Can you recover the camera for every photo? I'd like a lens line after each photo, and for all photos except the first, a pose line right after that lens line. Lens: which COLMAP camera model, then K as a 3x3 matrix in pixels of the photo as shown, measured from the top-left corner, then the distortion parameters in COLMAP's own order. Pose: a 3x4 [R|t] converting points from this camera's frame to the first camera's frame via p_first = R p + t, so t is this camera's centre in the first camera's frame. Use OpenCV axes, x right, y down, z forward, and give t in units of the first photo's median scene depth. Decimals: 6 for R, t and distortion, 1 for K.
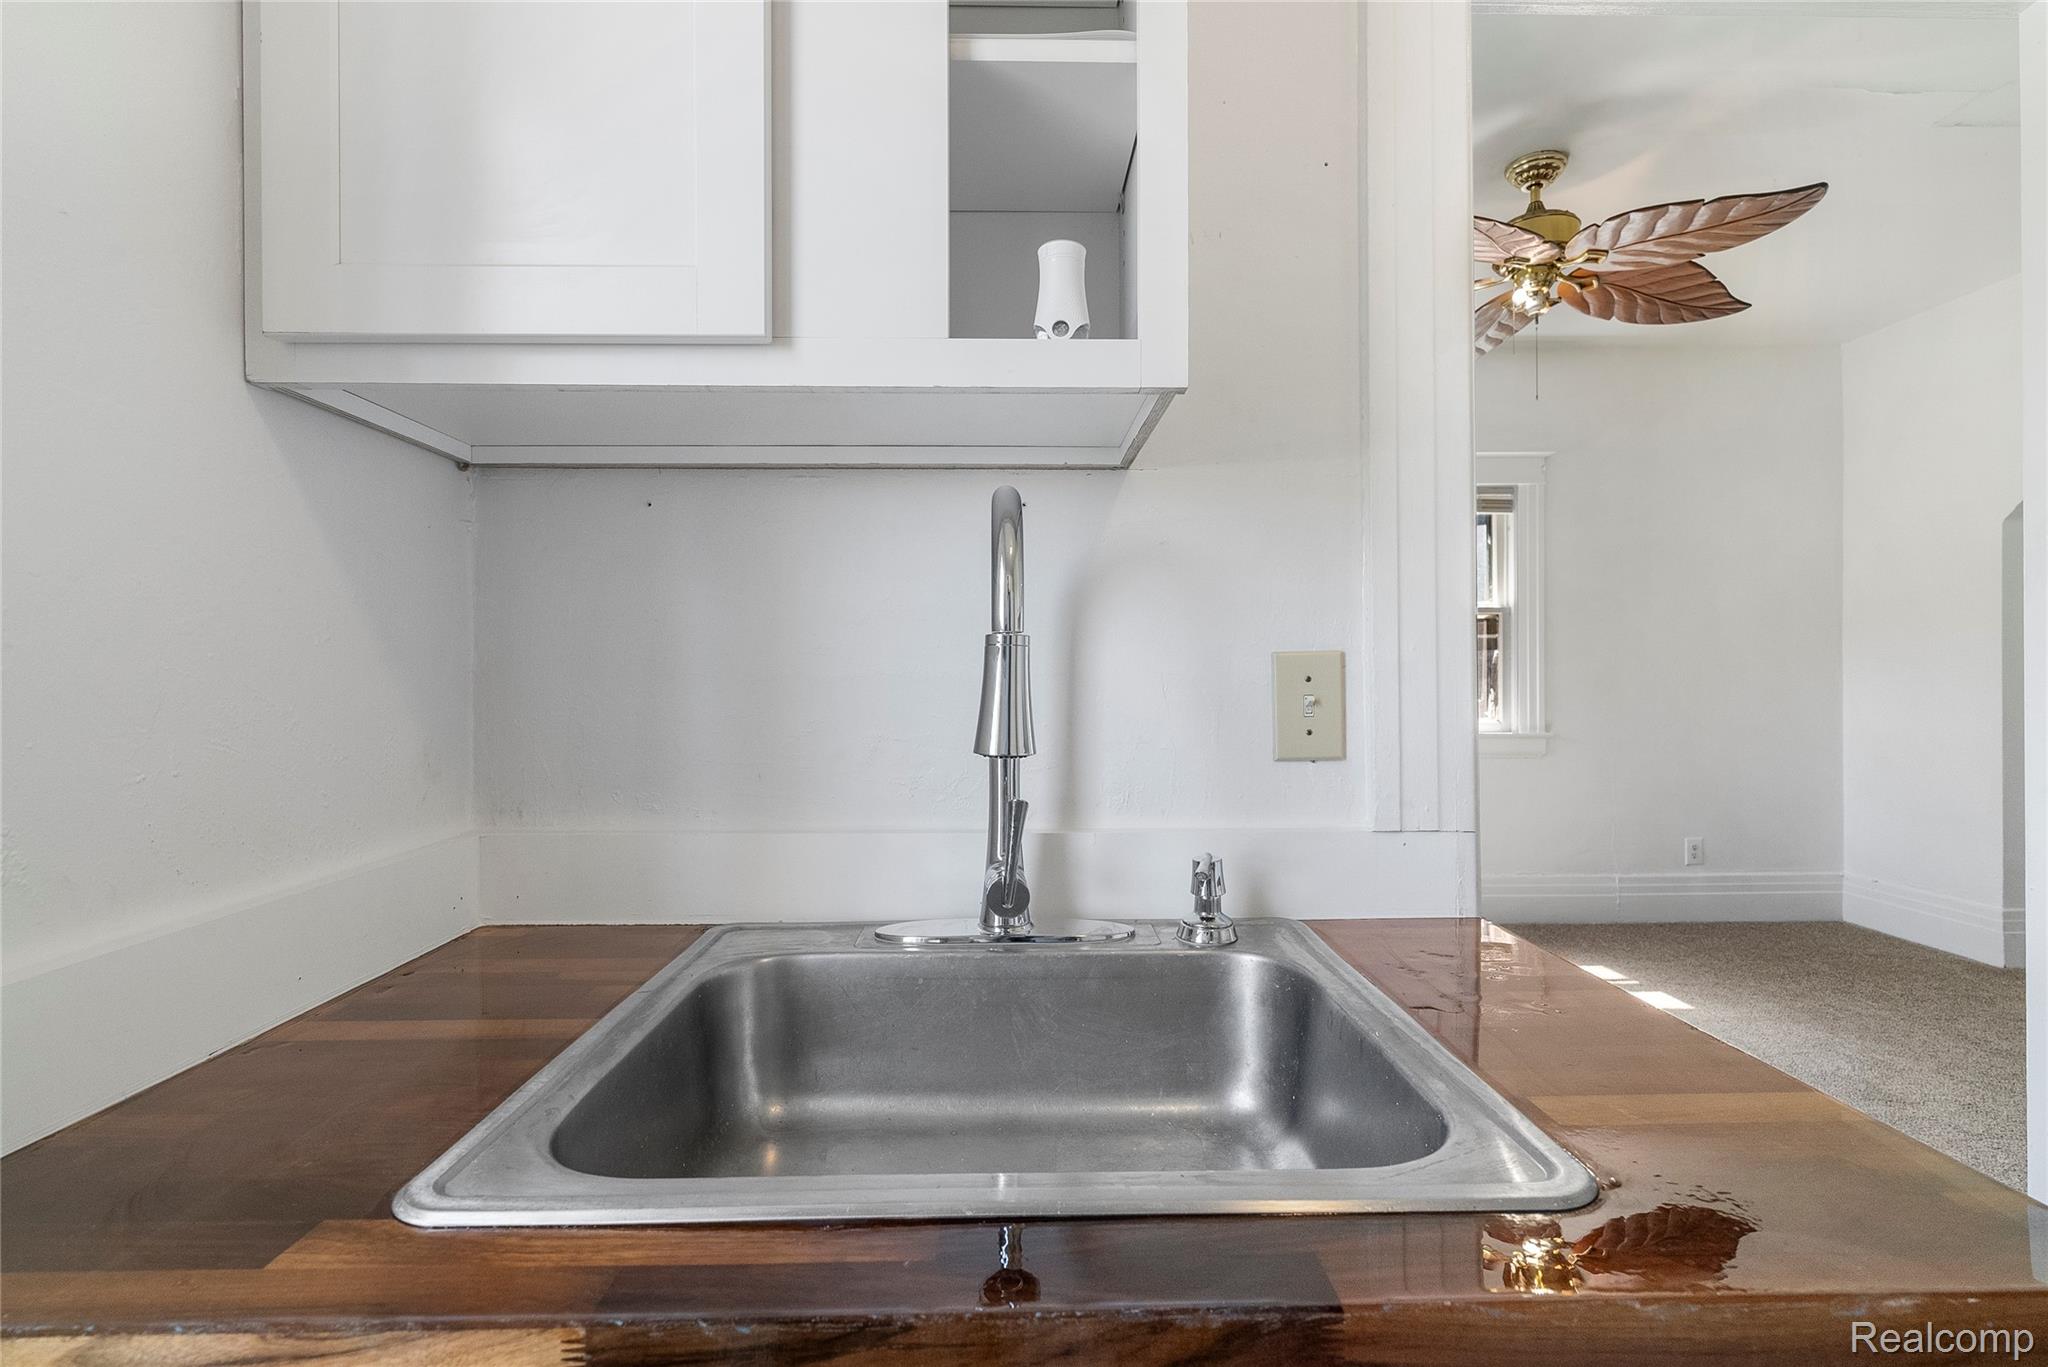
lens RADIAL K [[946.9, 0, 1024.1], [0, 946.9, 677.6], [0, 0, 1]] dist [-0.001021, -0.000159]
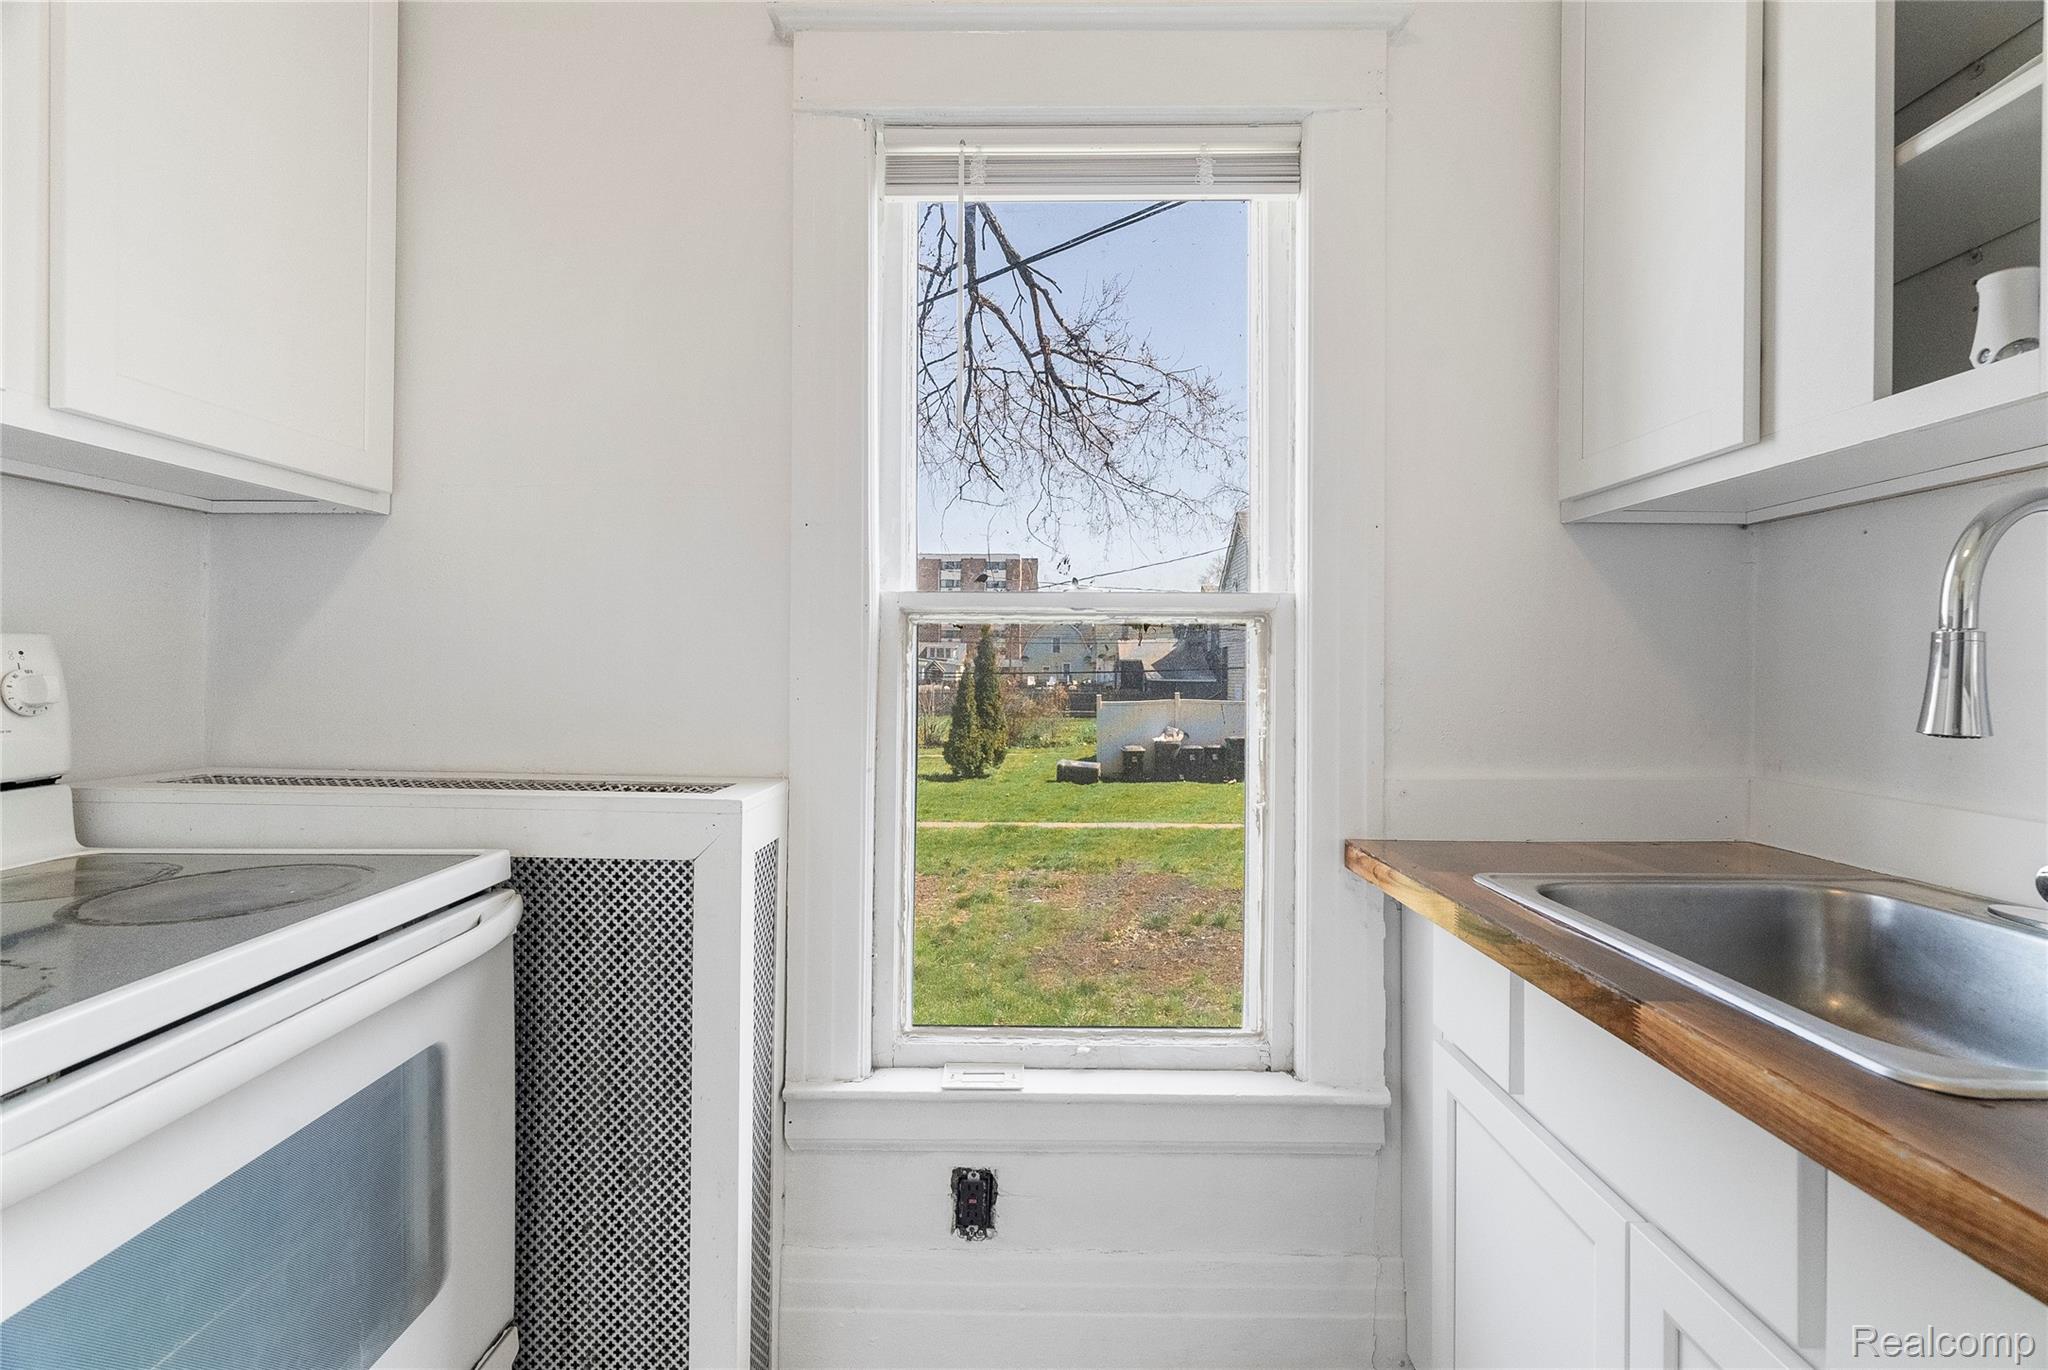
lens RADIAL K [[921.3, 0, 1026.1], [0, 921.3, 671.8], [0, 0, 1]] dist [-0.009810, 0.001481]
pose [[-0.030629, 0.002926, -0.999527, 1.156244], [-0.010543, 0.999939, 0.003251, 0.010681], [0.999475, 0.010638, -0.030596, -0.087928]]
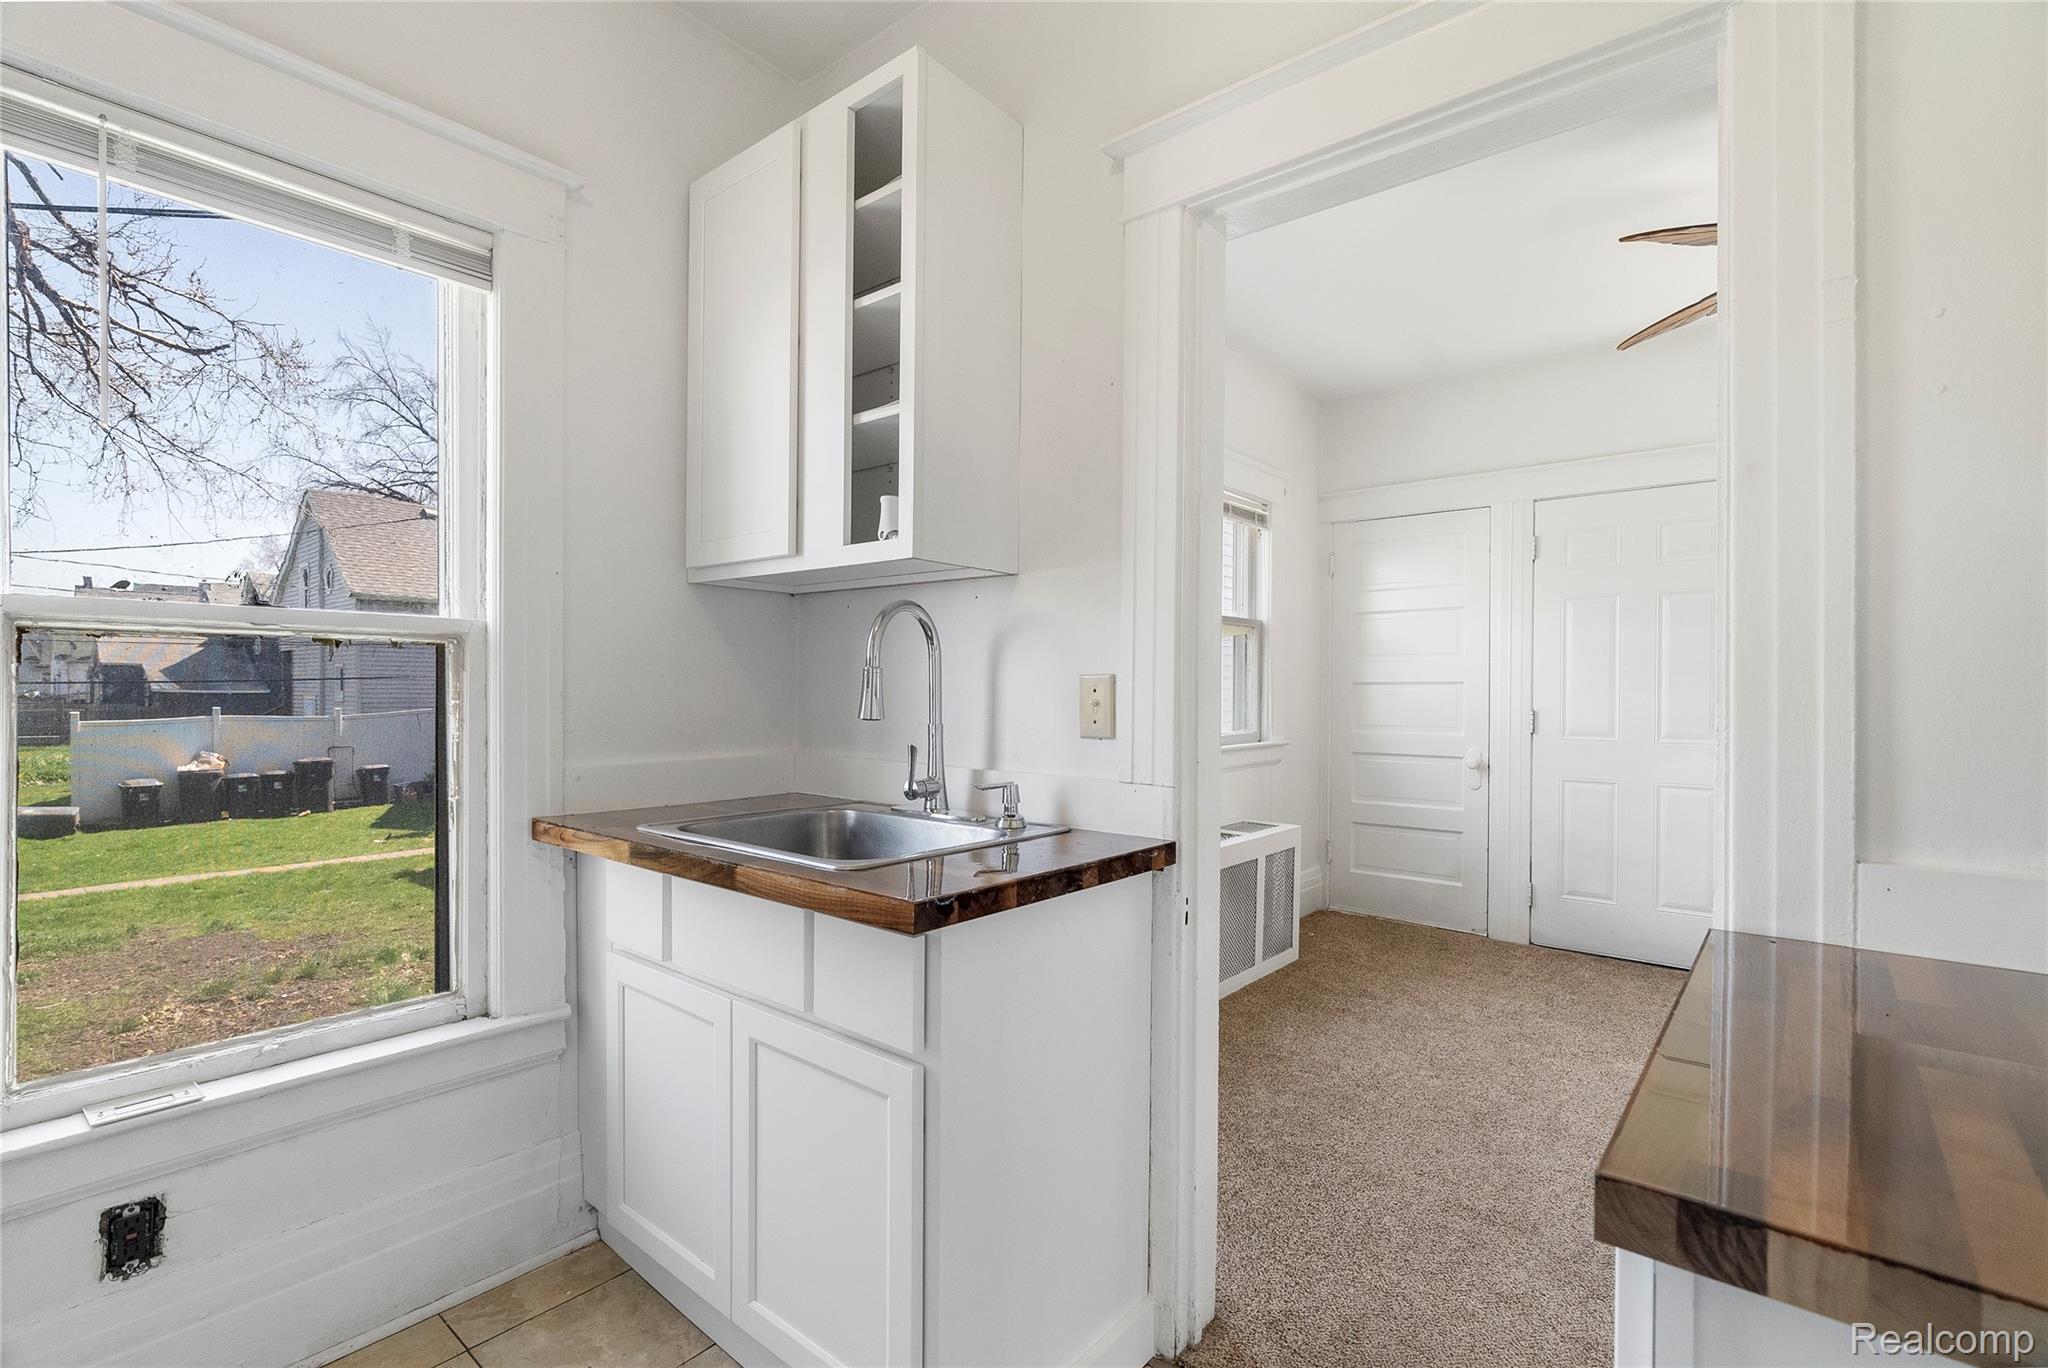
lens RADIAL K [[944.9, 0, 1024.9], [0, 944.9, 704.7], [0, 0, 1]] dist [-0.000425, 0.001154]
pose [[0.758056, 0.020445, -0.651869, 1.819882], [-0.014891, 0.999791, 0.014040, 0.004976], [0.652020, -0.000936, 0.758201, -0.516721]]
